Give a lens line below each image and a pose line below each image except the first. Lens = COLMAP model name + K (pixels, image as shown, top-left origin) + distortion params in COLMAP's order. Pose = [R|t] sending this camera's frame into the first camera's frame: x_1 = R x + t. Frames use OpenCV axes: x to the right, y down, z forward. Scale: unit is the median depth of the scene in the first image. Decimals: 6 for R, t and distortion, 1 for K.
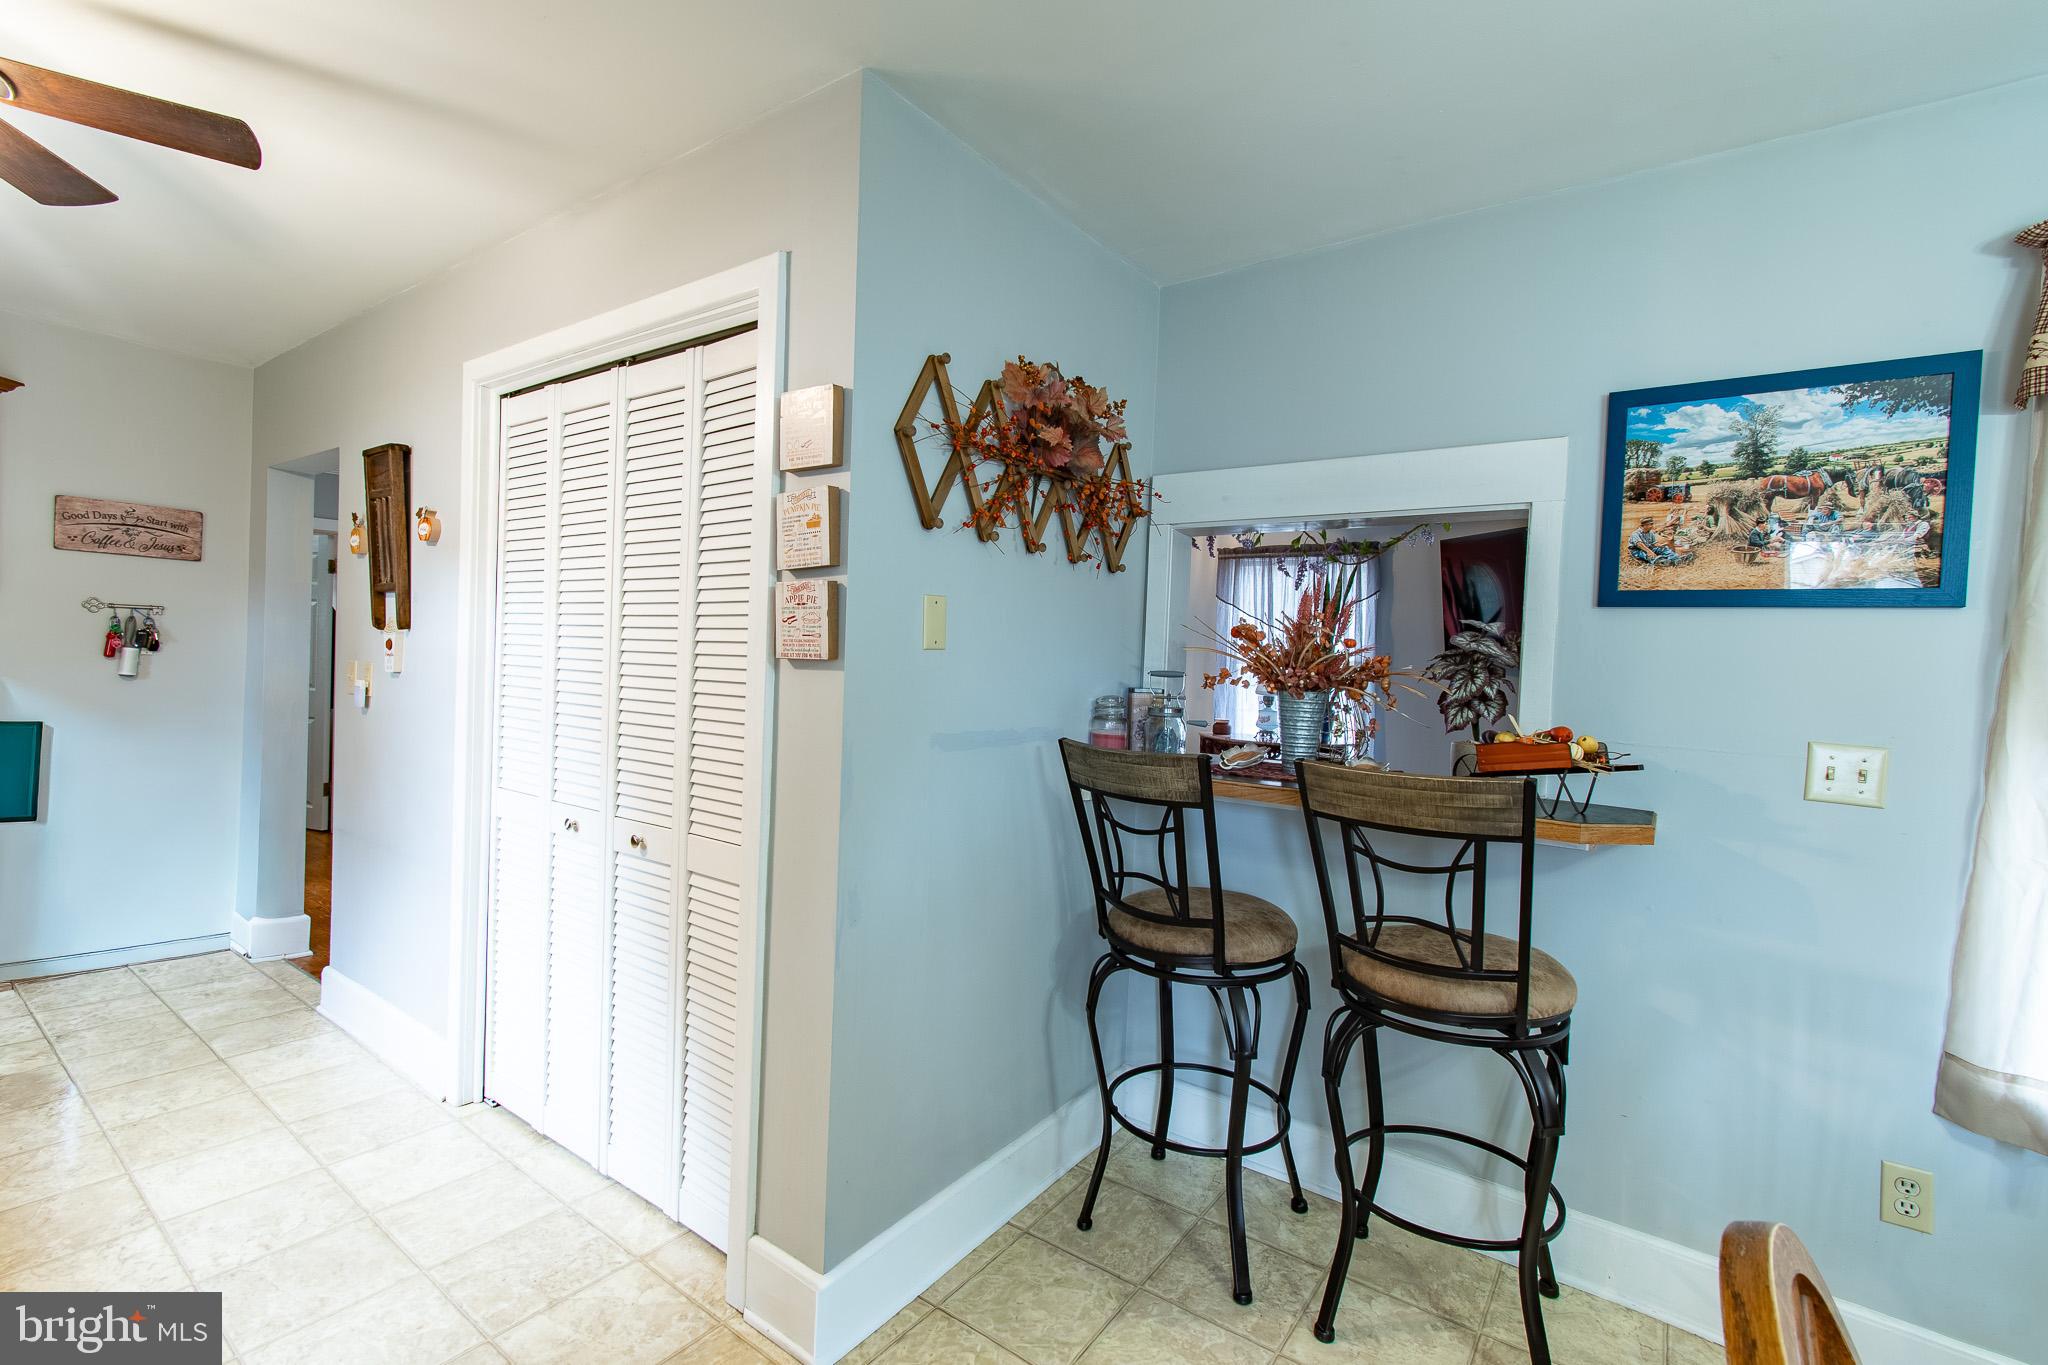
lens RADIAL K [[903.8, 0, 1026.6], [0, 903.8, 680.3], [0, 0, 1]] dist [0.003676, -0.002740]
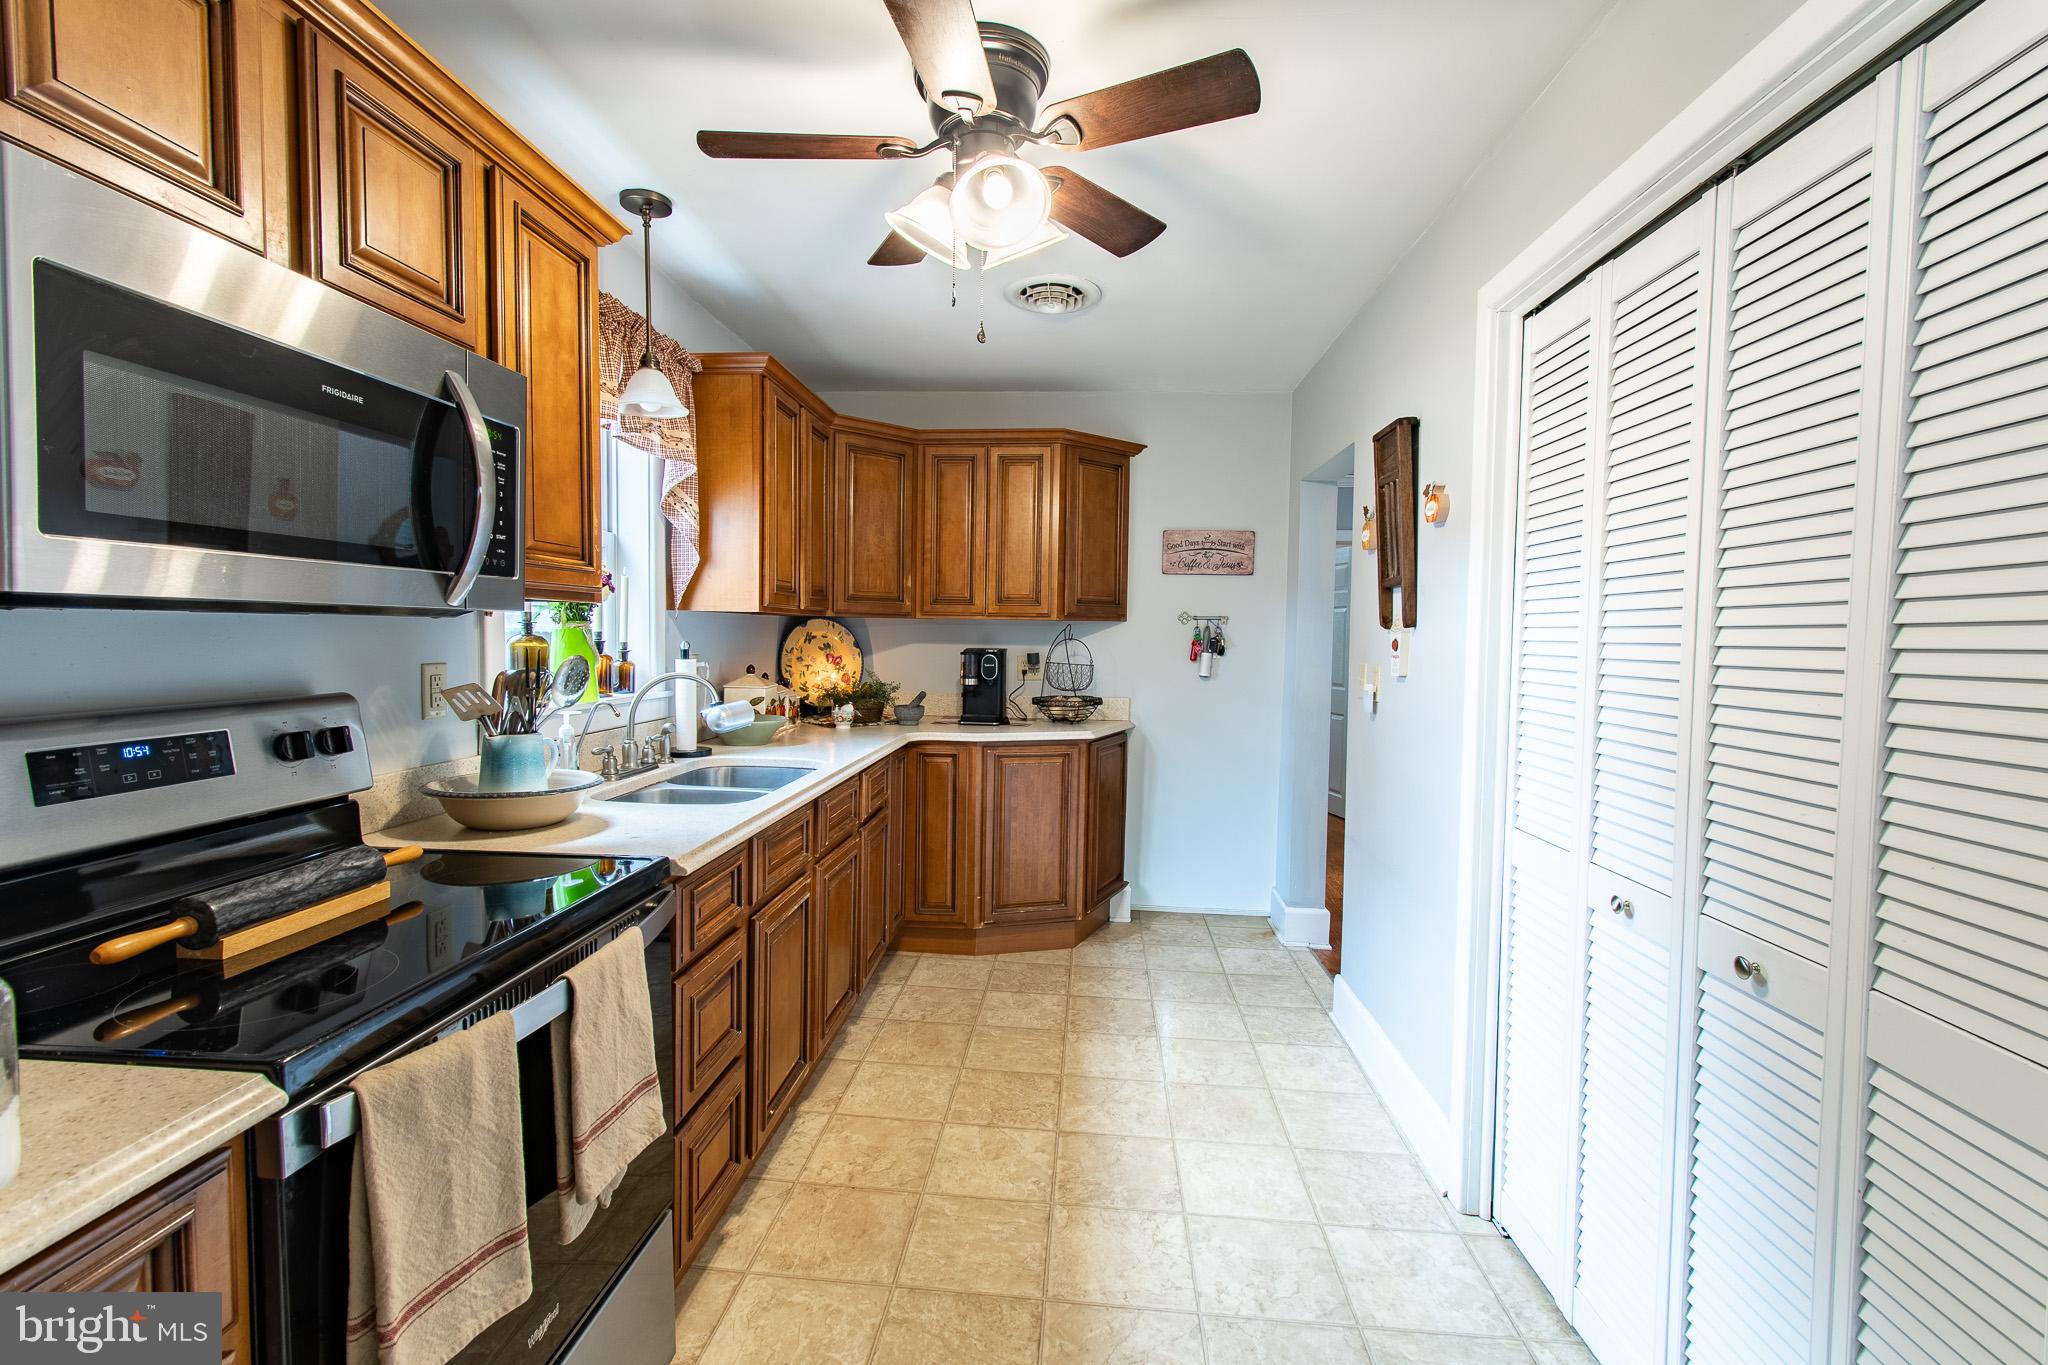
lens RADIAL K [[903.8, 0, 1024.2], [0, 903.8, 675.2], [0, 0, 1]] dist [0.003676, -0.002740]
pose [[0.524349, 0.006942, -0.851475, -0.140347], [-0.011299, 0.999935, 0.001194, -0.007105], [0.851428, 0.008994, 0.524394, 0.227681]]
